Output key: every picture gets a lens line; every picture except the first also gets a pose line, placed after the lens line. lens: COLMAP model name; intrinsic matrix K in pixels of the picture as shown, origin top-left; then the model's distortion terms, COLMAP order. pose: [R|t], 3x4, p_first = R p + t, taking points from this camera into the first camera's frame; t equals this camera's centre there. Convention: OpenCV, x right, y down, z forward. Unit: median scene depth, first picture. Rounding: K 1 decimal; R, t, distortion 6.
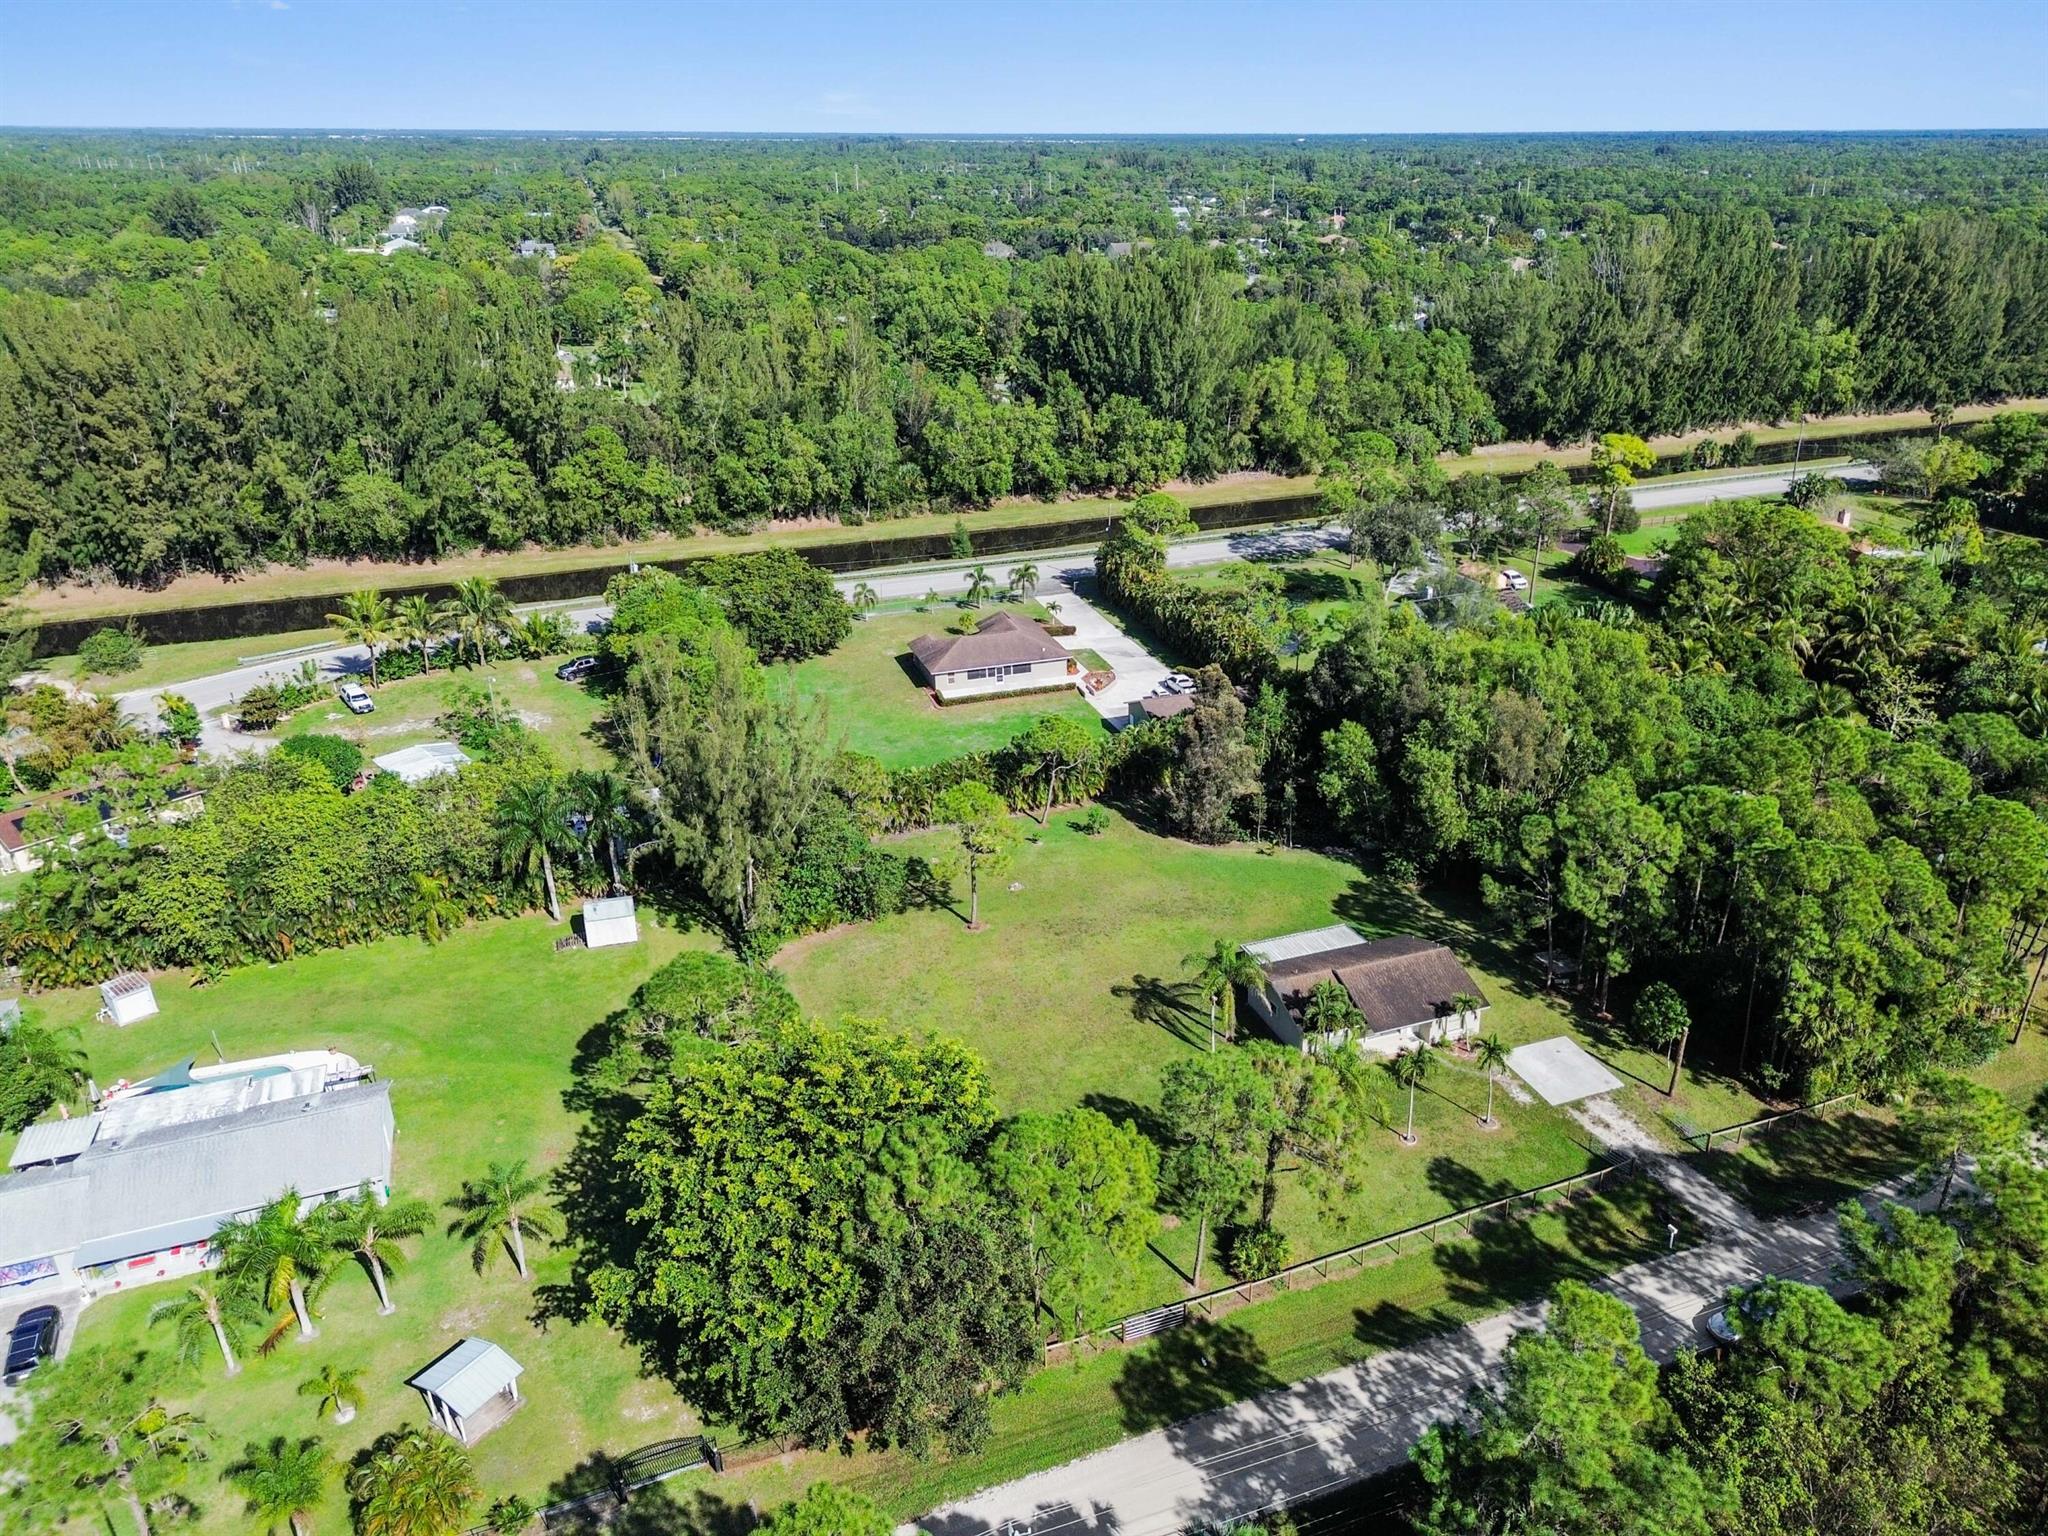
lens RADIAL K [[1464.1, 0, 1017.5], [0, 1464.1, 752.5], [0, 0, 1]] dist [0.080190, -0.081065]
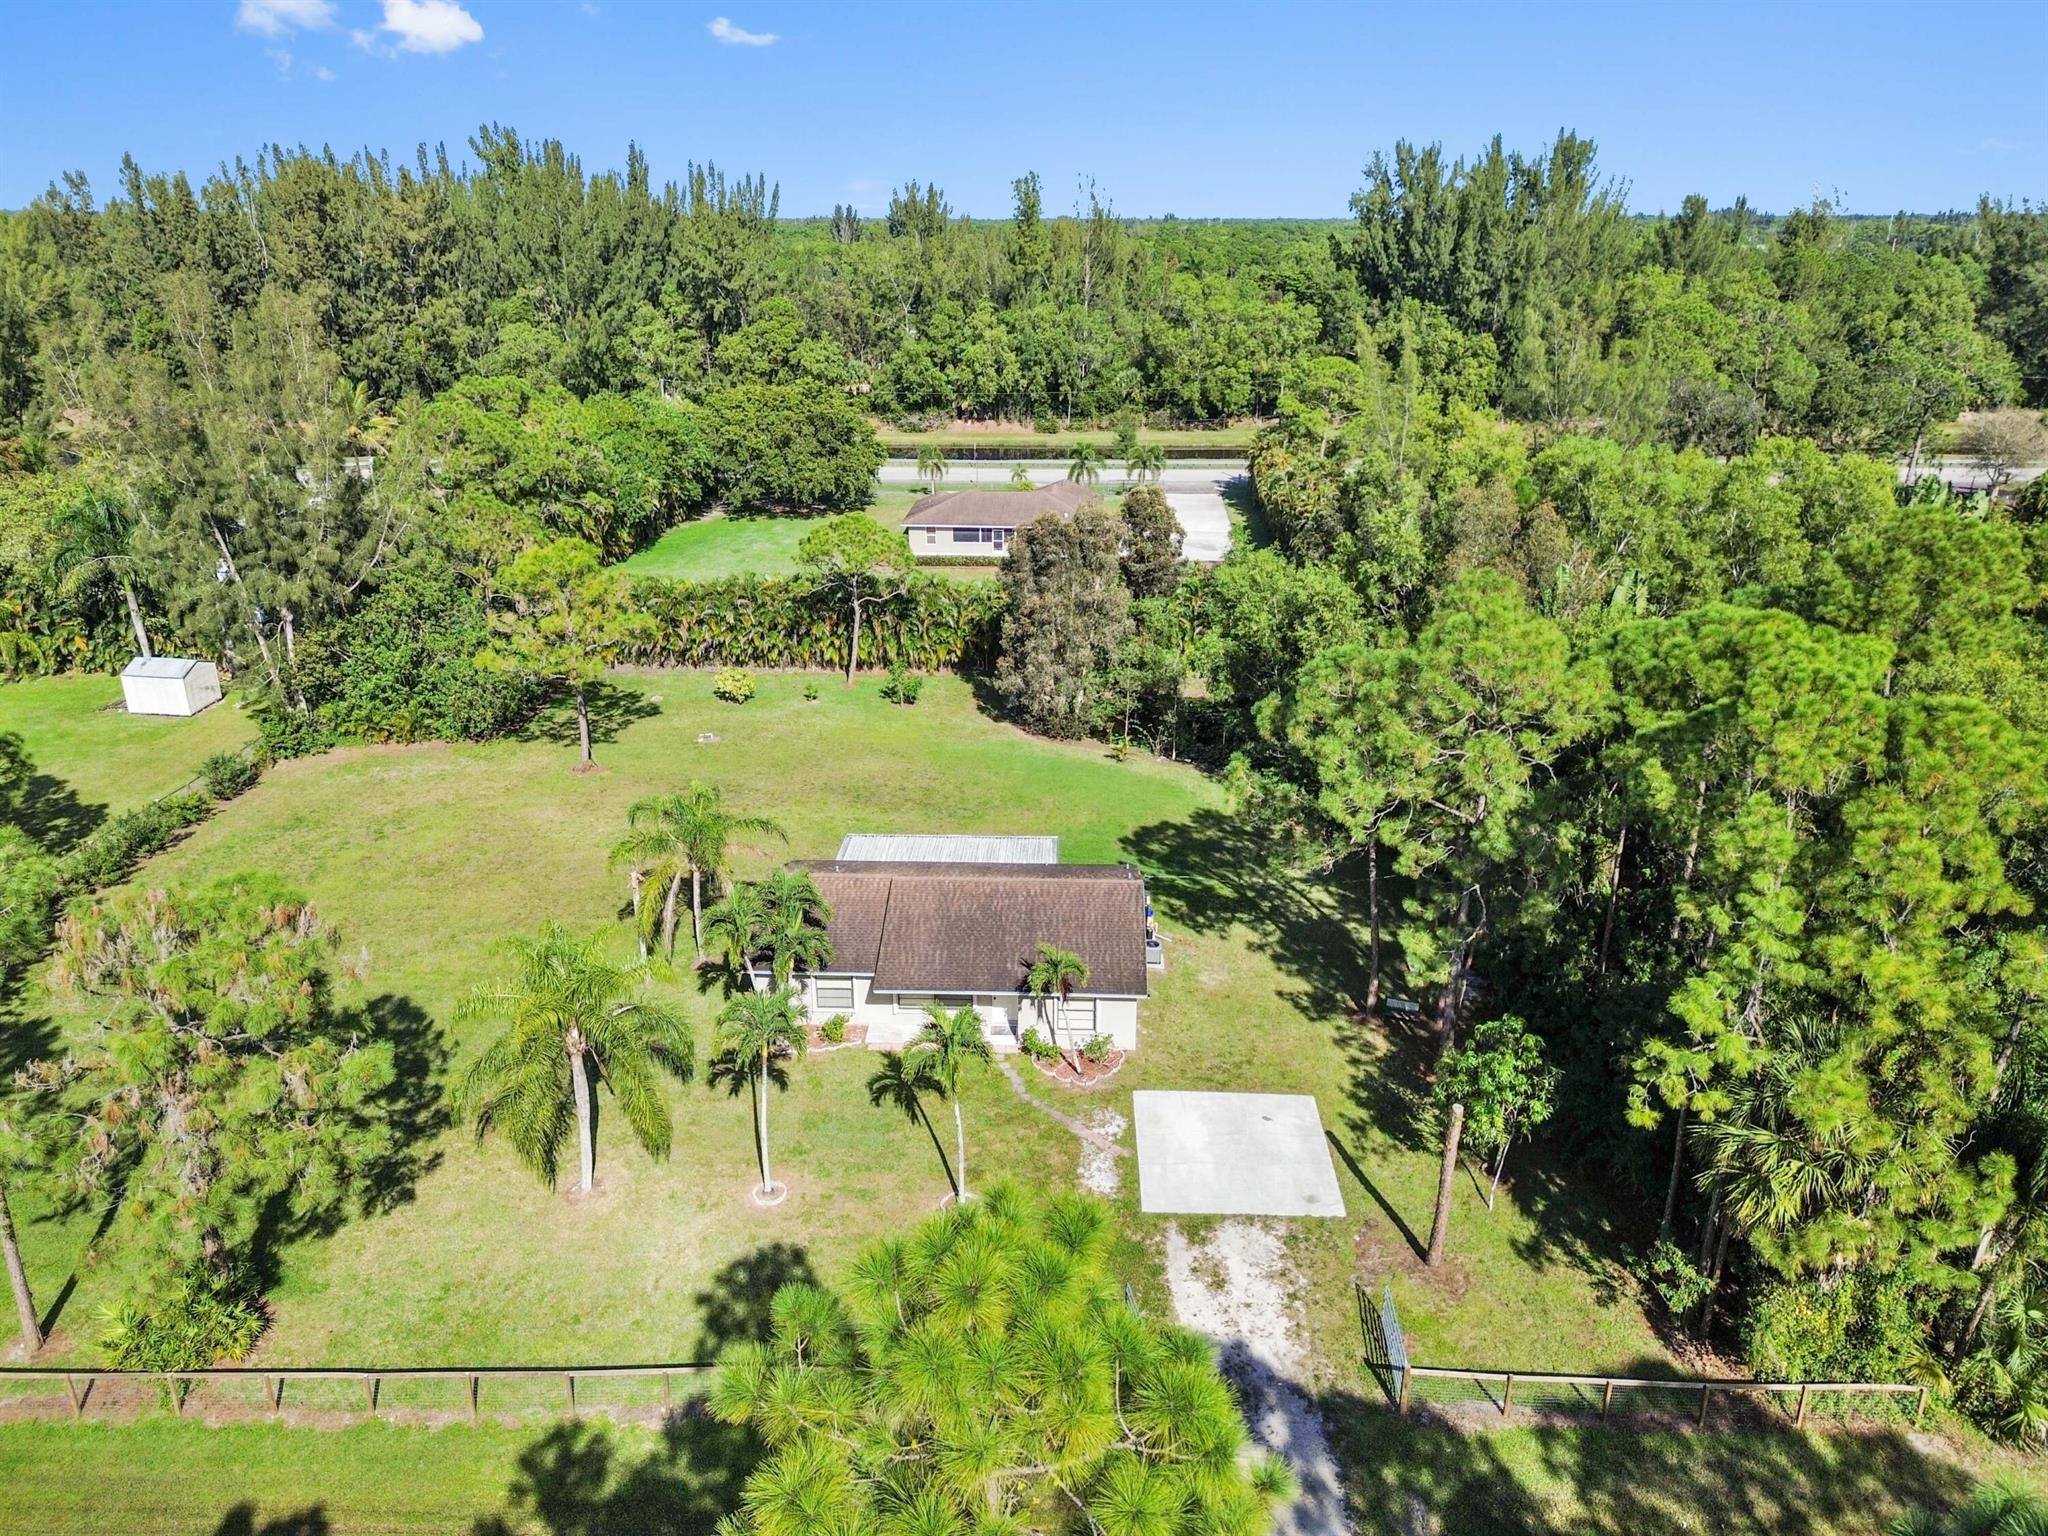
lens RADIAL K [[1403.5, 0, 1024.0], [0, 1403.5, 768.0], [0, 0, 1]] dist [0.069129, -0.060644]
pose [[0.918882, 0.140502, -0.368667, 0.230829], [-0.156790, 0.987526, -0.014437, 0.057431], [0.362040, 0.071069, 0.929449, 0.284245]]
